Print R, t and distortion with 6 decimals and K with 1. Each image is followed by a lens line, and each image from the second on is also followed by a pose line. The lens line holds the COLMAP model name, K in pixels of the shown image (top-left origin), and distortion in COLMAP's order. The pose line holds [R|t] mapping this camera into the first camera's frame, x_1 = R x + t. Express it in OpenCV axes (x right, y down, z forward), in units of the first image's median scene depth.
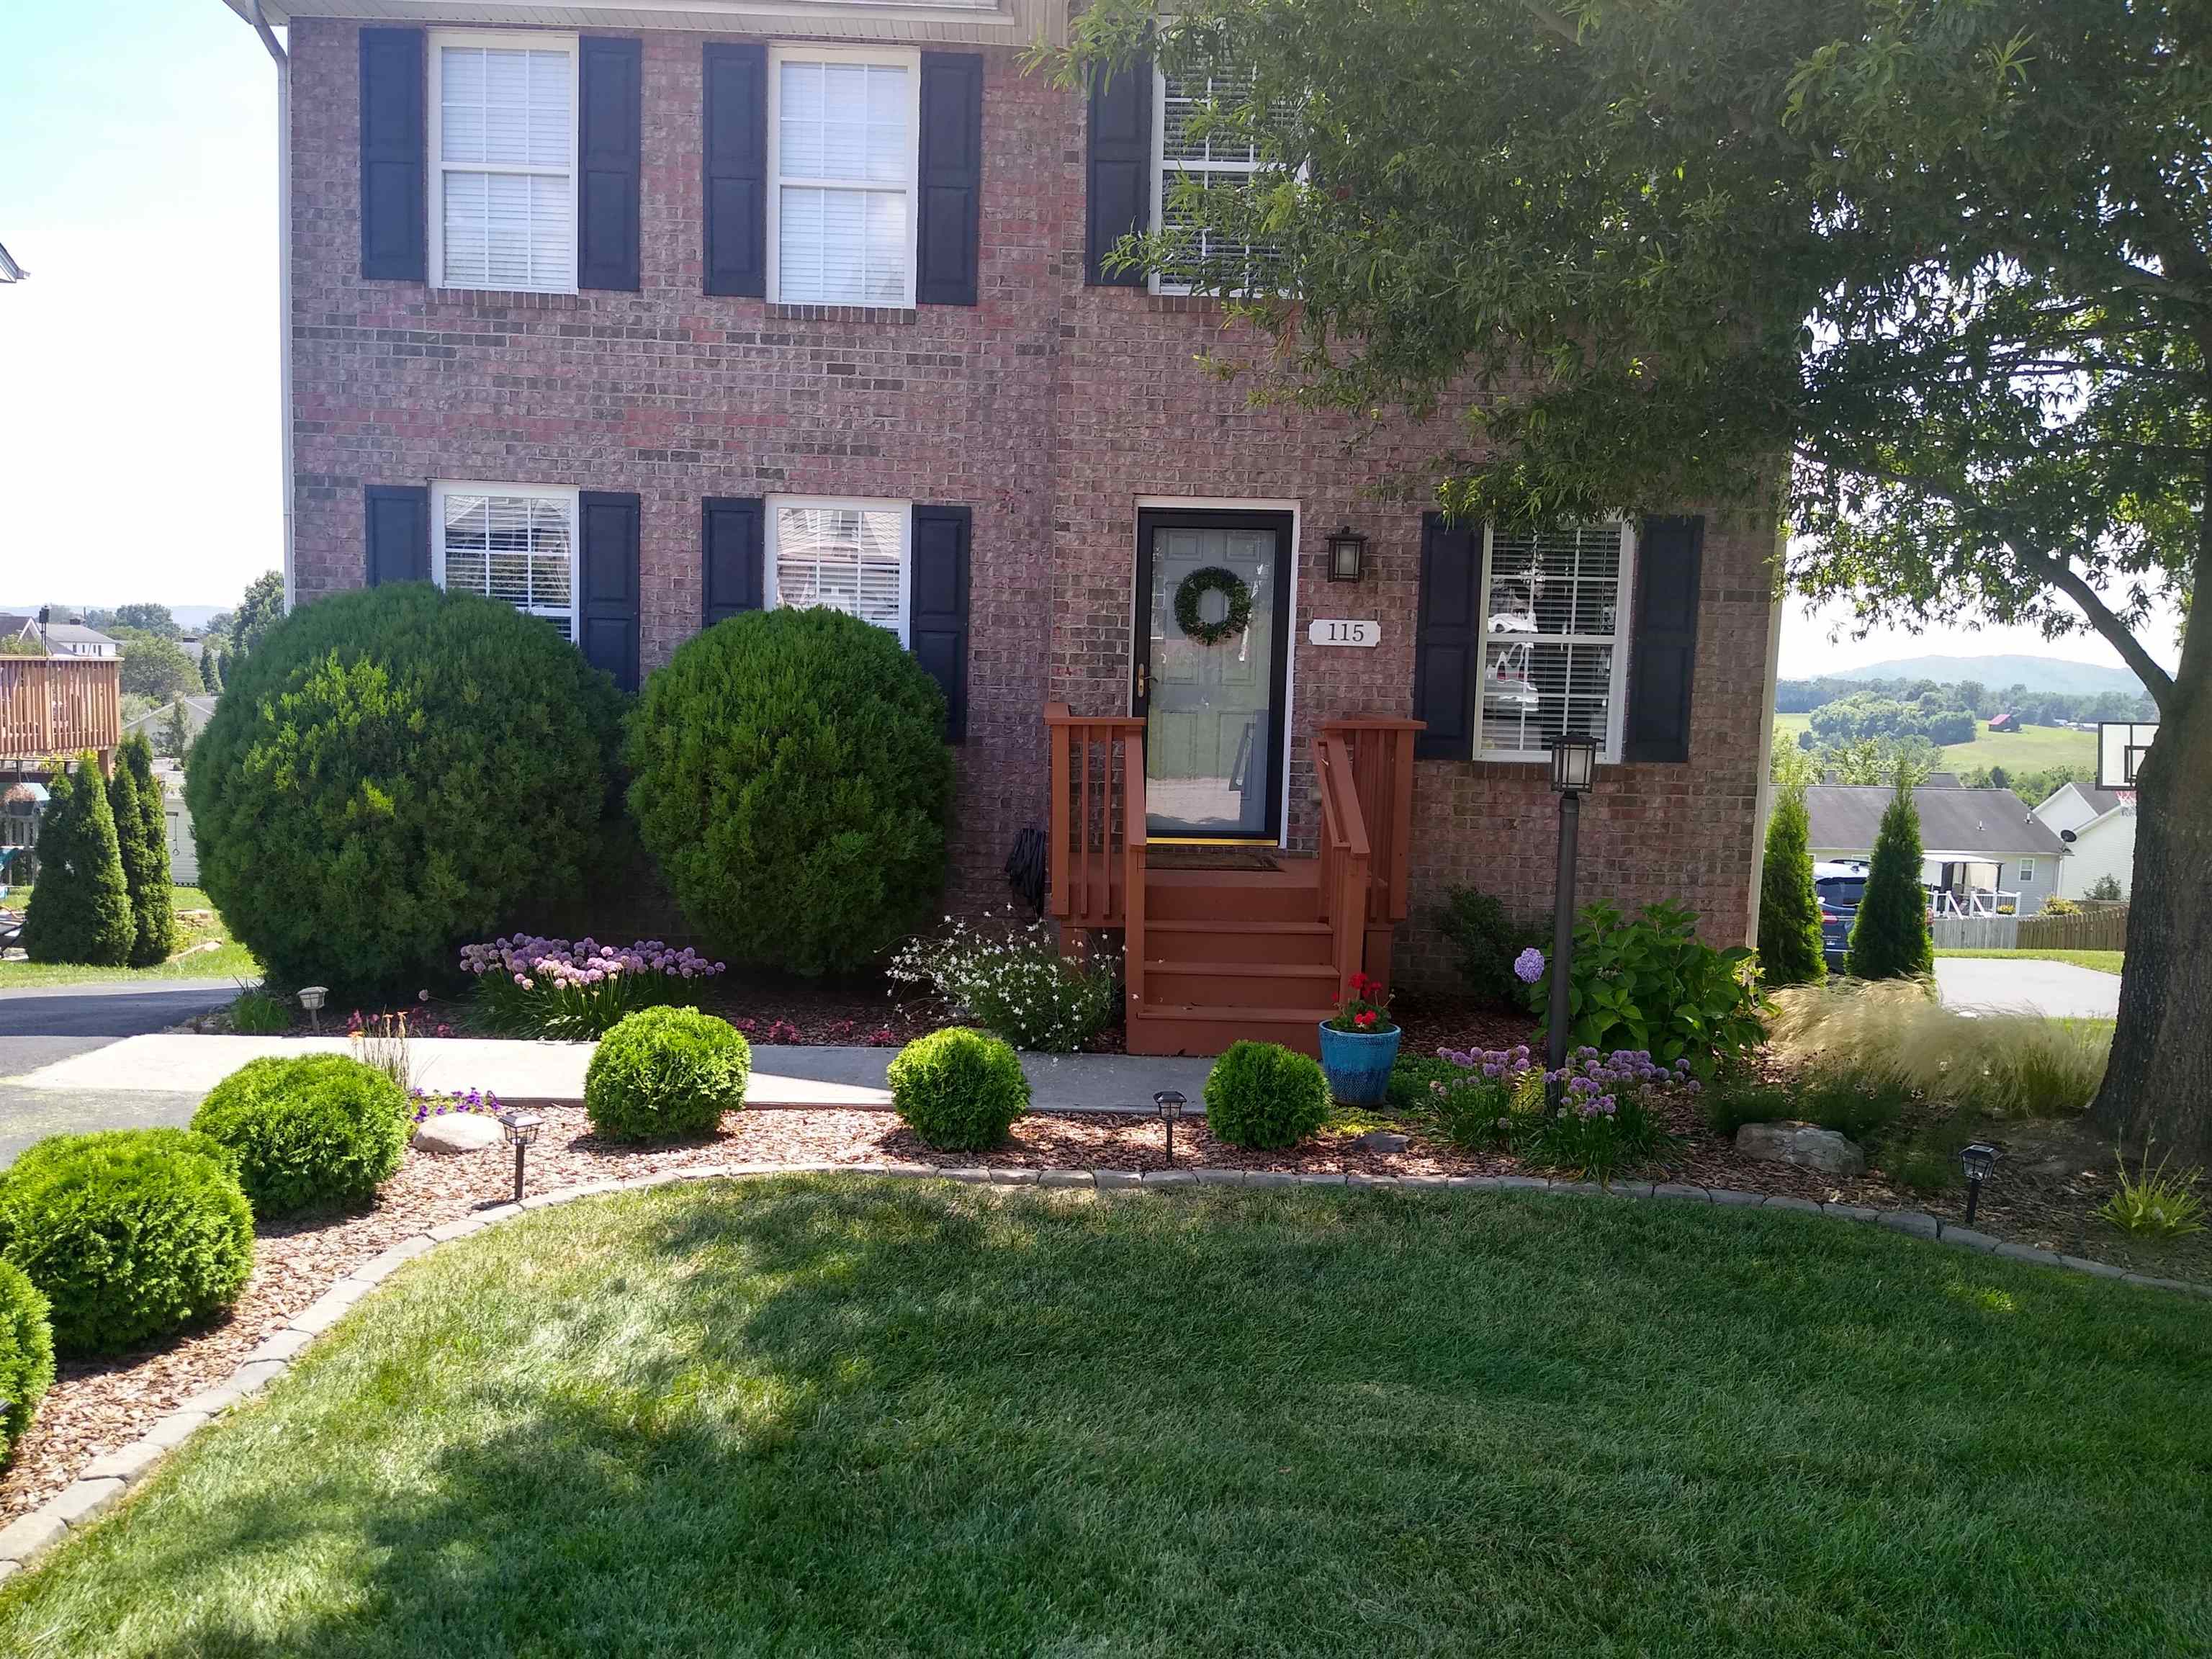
lens RADIAL K [[1716.9, 0, 1106.0], [0, 1716.9, 829.5], [0, 0, 1]] dist [0.087173, -0.115731]
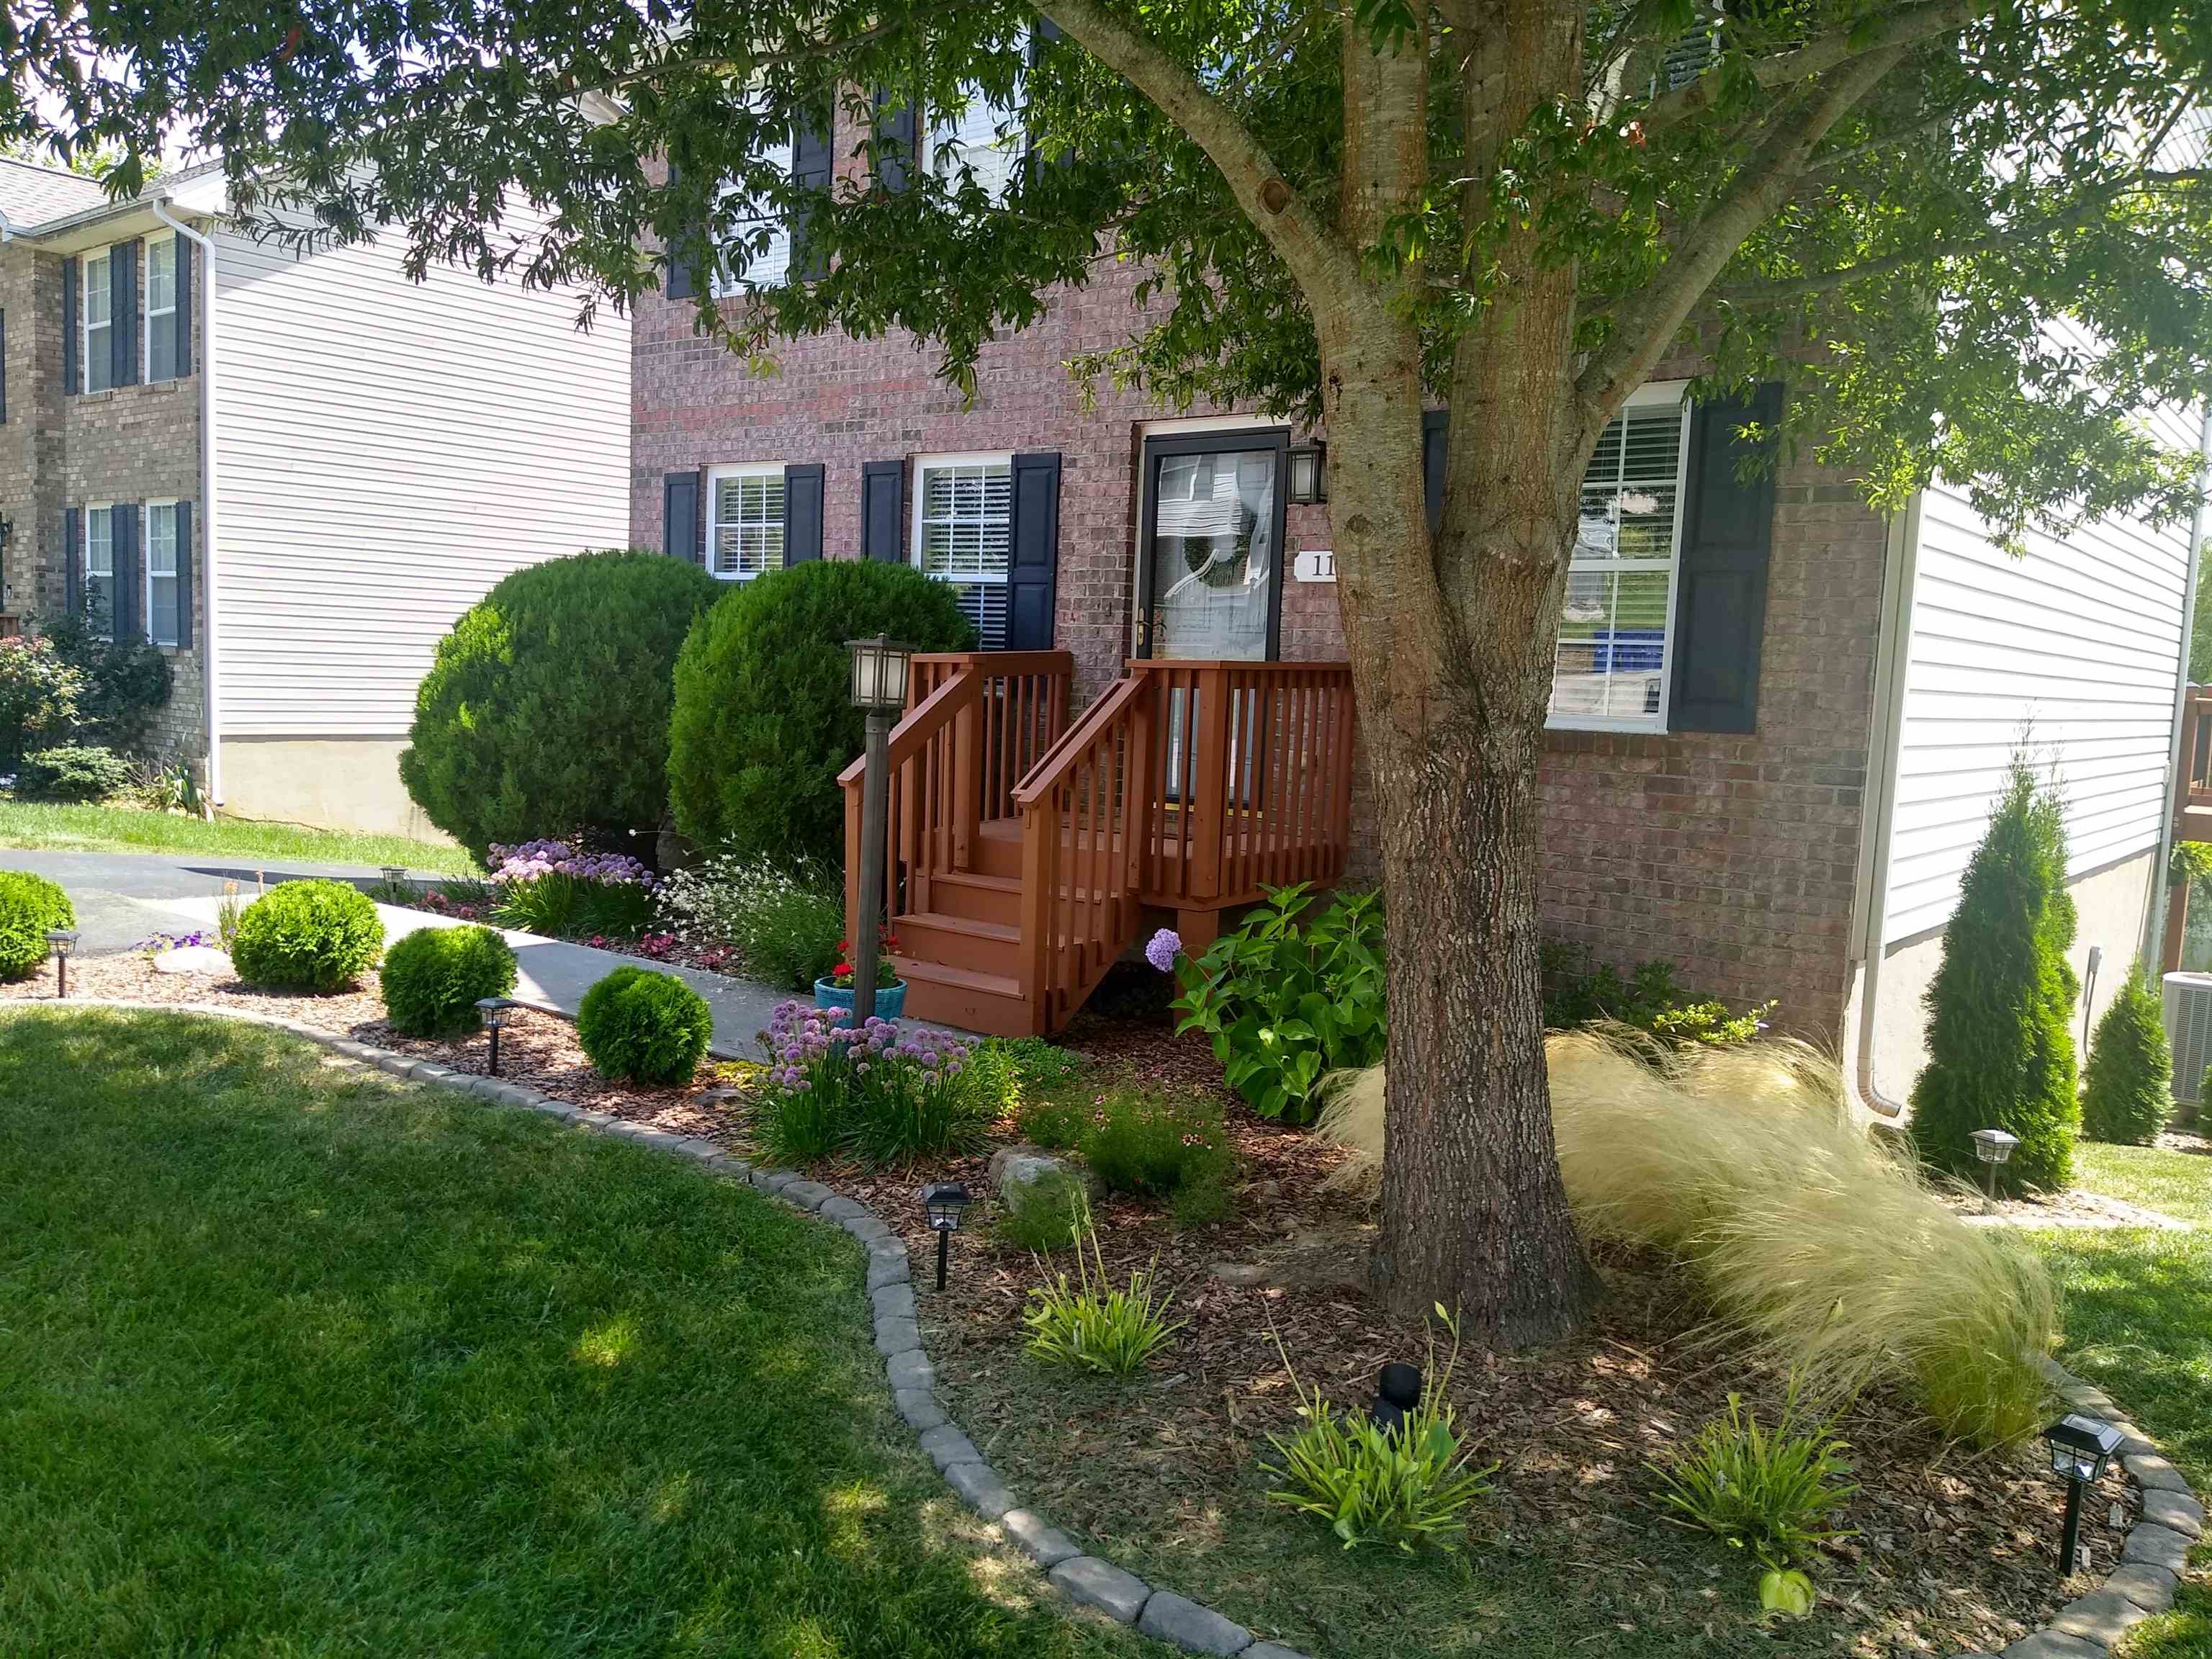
lens RADIAL K [[1716.9, 0, 1106.0], [0, 1716.9, 829.5], [0, 0, 1]] dist [0.087173, -0.115731]
pose [[0.773704, 0.061792, -0.630527, 0.579185], [-0.076169, 0.997086, 0.004250, 0.017293], [0.628952, 0.044738, 0.776156, 0.285687]]
